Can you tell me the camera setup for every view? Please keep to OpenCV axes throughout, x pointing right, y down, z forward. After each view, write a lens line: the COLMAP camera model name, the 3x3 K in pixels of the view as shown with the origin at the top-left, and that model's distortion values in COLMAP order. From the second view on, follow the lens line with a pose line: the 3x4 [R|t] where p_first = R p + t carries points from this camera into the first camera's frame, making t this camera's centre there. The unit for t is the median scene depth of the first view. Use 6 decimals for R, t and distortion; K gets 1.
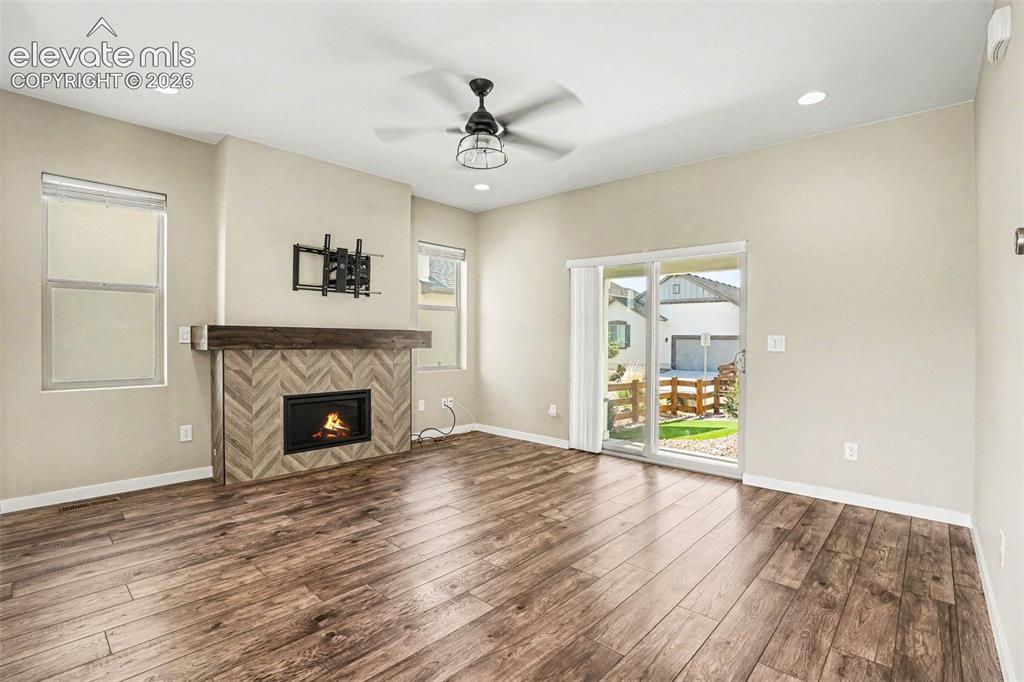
lens RADIAL K [[489.9, 0, 504.0], [0, 489.9, 334.1], [0, 0, 1]] dist [-0.029483, 0.000627]
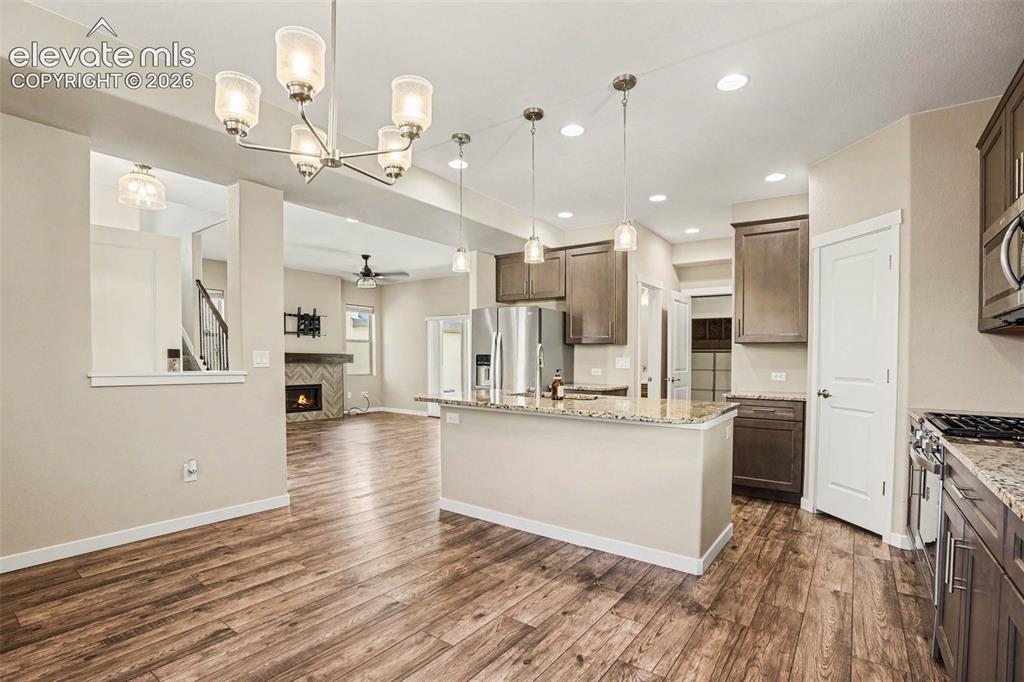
lens RADIAL K [[489.9, 0, 508.9], [0, 489.9, 365.5], [0, 0, 1]] dist [-0.029483, 0.000627]
pose [[0.991547, -0.009316, 0.129417, 0.233457], [0.007281, 0.999842, 0.016186, 0.012733], [-0.129547, -0.015107, 0.991458, -1.099713]]
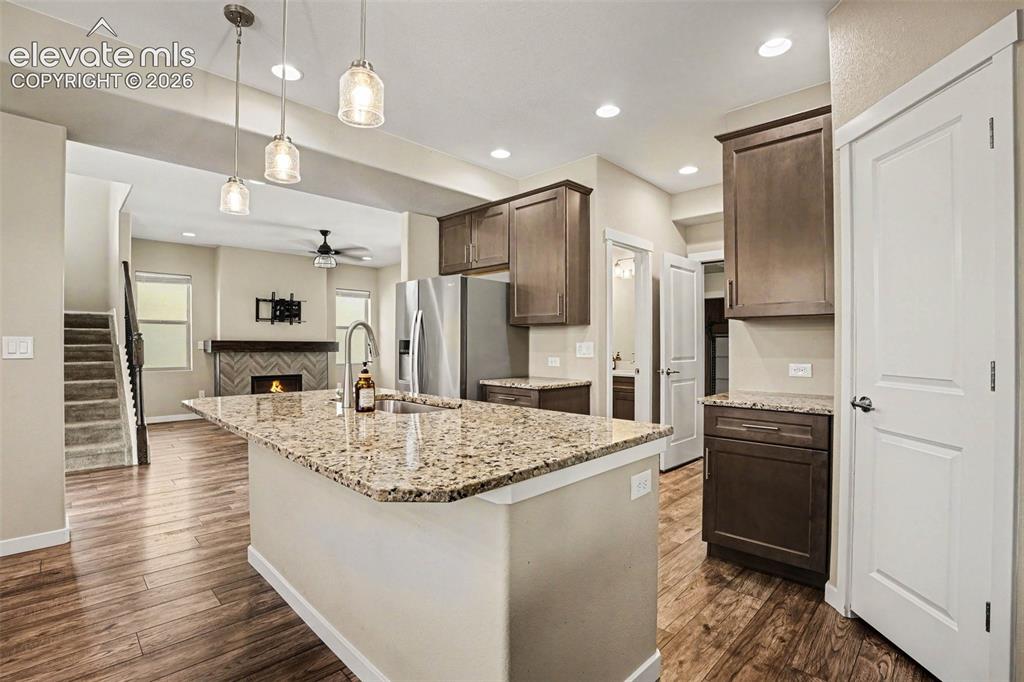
lens RADIAL K [[473.8, 0, 503.0], [0, 473.8, 343.1], [0, 0, 1]] dist [-0.046790, 0.011092]
pose [[0.999454, -0.014407, -0.029734, 0.567207], [0.014230, 0.999880, -0.006150, 0.019274], [0.029819, 0.005723, 0.999539, -0.778486]]
